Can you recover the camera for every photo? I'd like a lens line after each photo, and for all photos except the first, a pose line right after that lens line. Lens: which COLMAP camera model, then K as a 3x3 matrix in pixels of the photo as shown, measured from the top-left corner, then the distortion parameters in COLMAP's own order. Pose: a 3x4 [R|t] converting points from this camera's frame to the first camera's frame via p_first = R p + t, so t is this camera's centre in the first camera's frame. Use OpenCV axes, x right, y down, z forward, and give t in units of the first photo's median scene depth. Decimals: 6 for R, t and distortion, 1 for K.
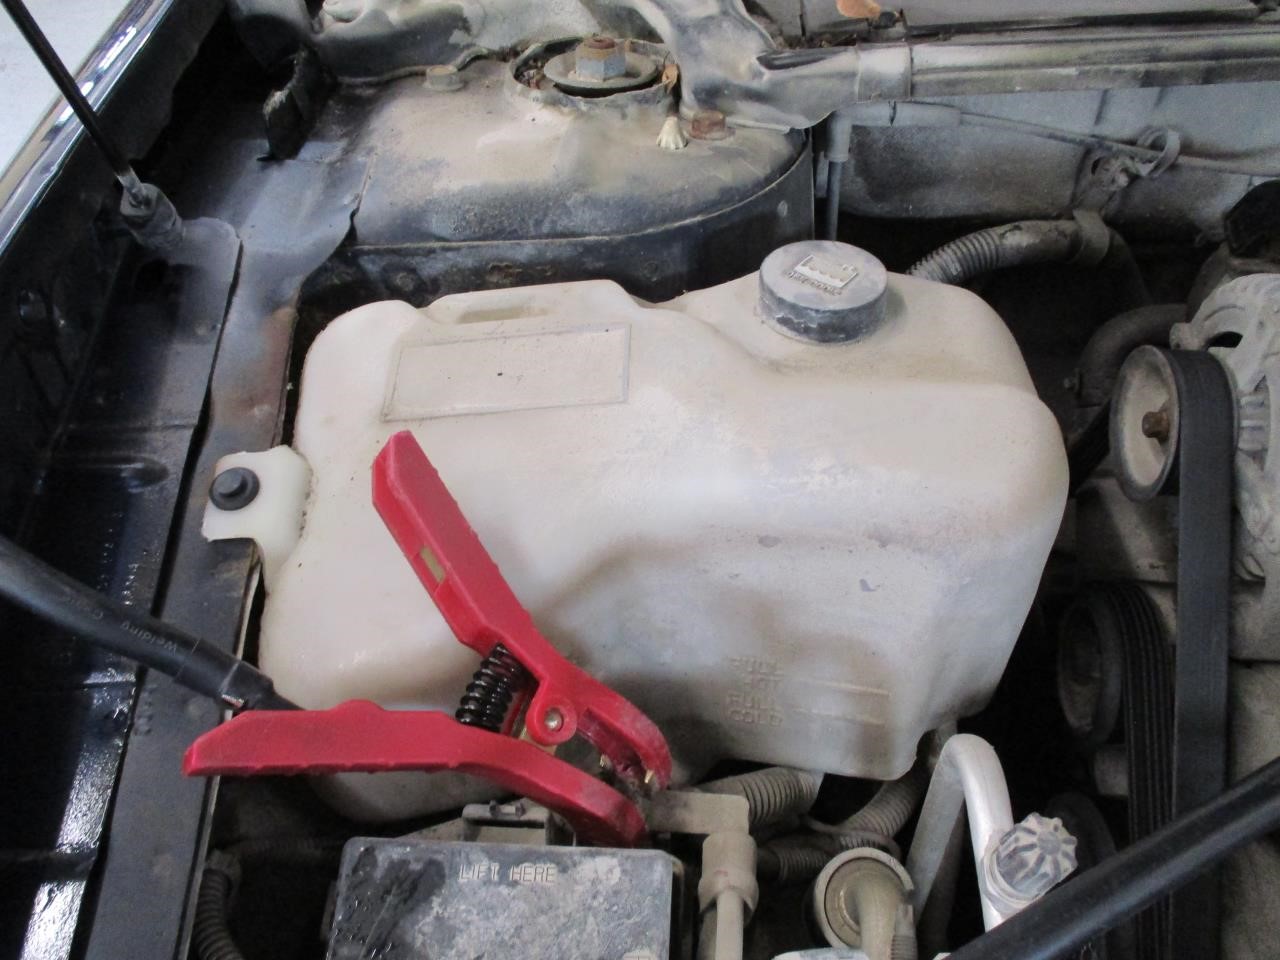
lens RADIAL K [[1072.0, 0, 697.6], [0, 1072.0, 473.4], [0, 0, 1]] dist [-0.030403, 0.013110]
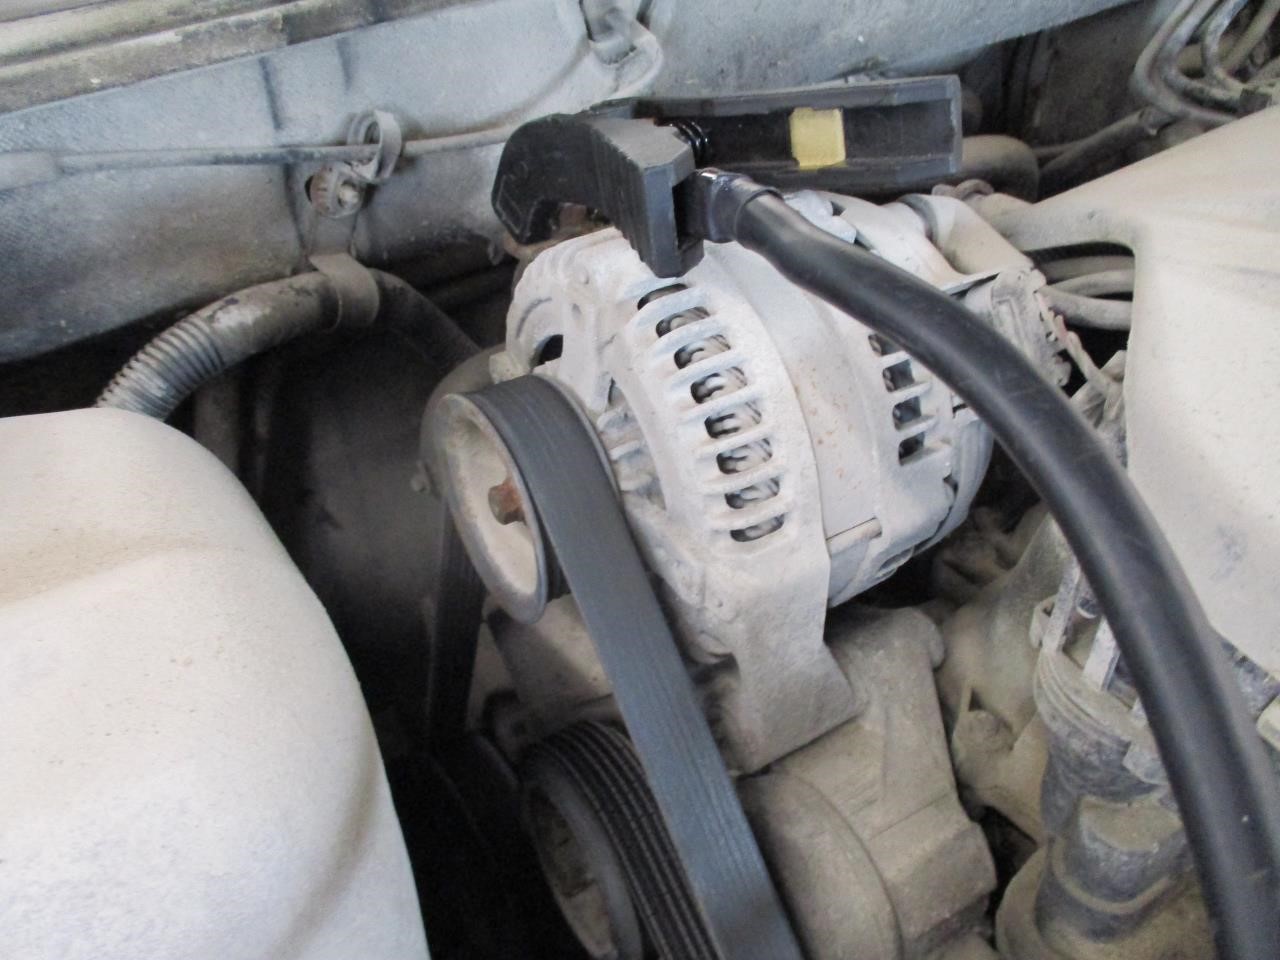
lens RADIAL K [[1072.0, 0, 697.6], [0, 1072.0, 473.4], [0, 0, 1]] dist [-0.030403, 0.013110]
pose [[0.810831, -0.353044, 0.466811, 0.213863], [0.403312, 0.915023, -0.008514, -0.008510], [-0.424137, 0.195174, 0.884316, 0.349083]]
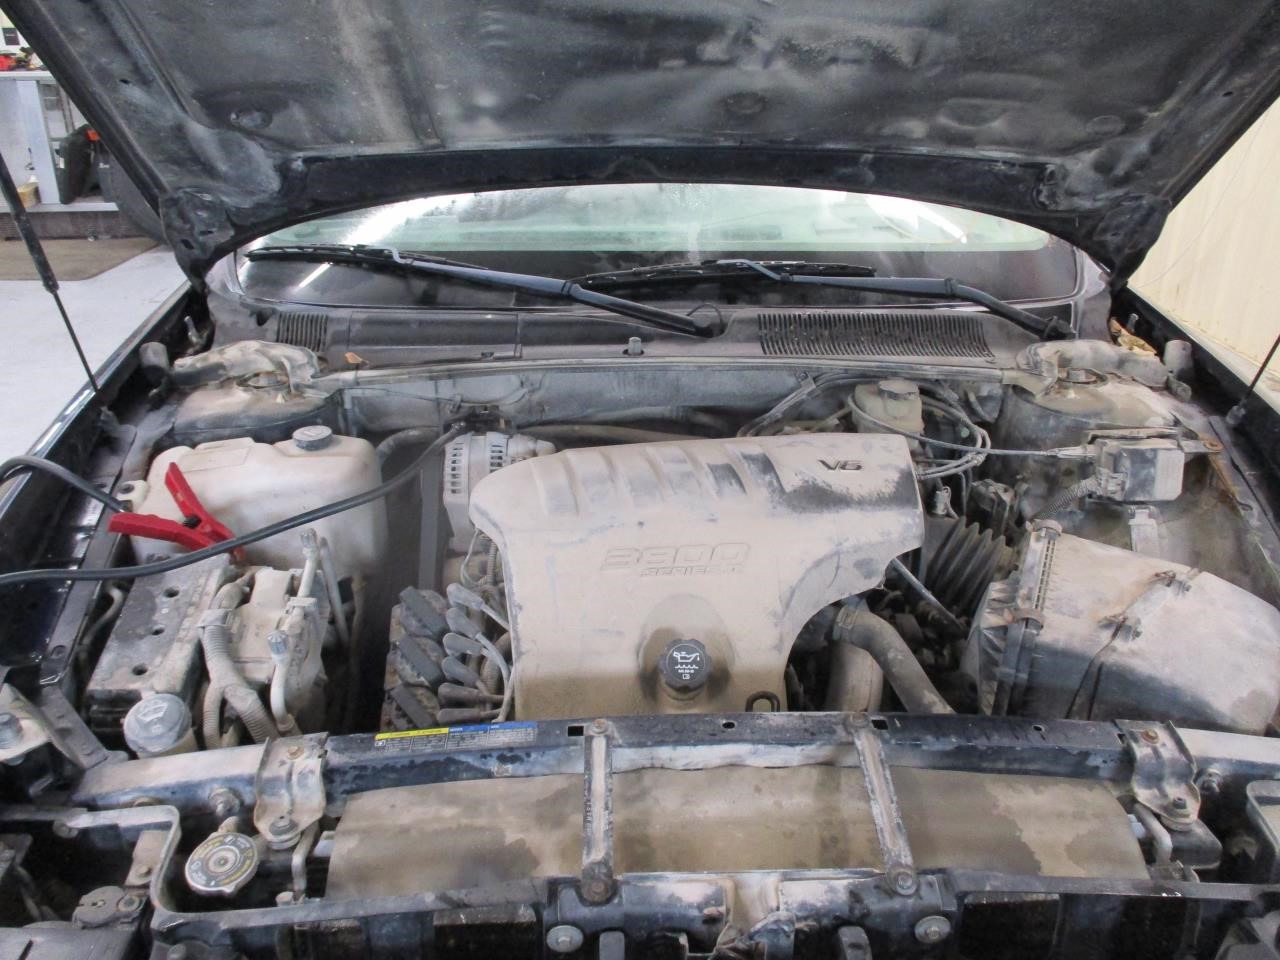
lens RADIAL K [[1072.0, 0, 697.6], [0, 1072.0, 473.4], [0, 0, 1]] dist [-0.030403, 0.013110]
pose [[0.996065, -0.026623, 0.084531, 0.930754], [0.050802, 0.953074, -0.298446, 0.898154], [-0.072619, 0.301566, 0.950676, -2.021985]]
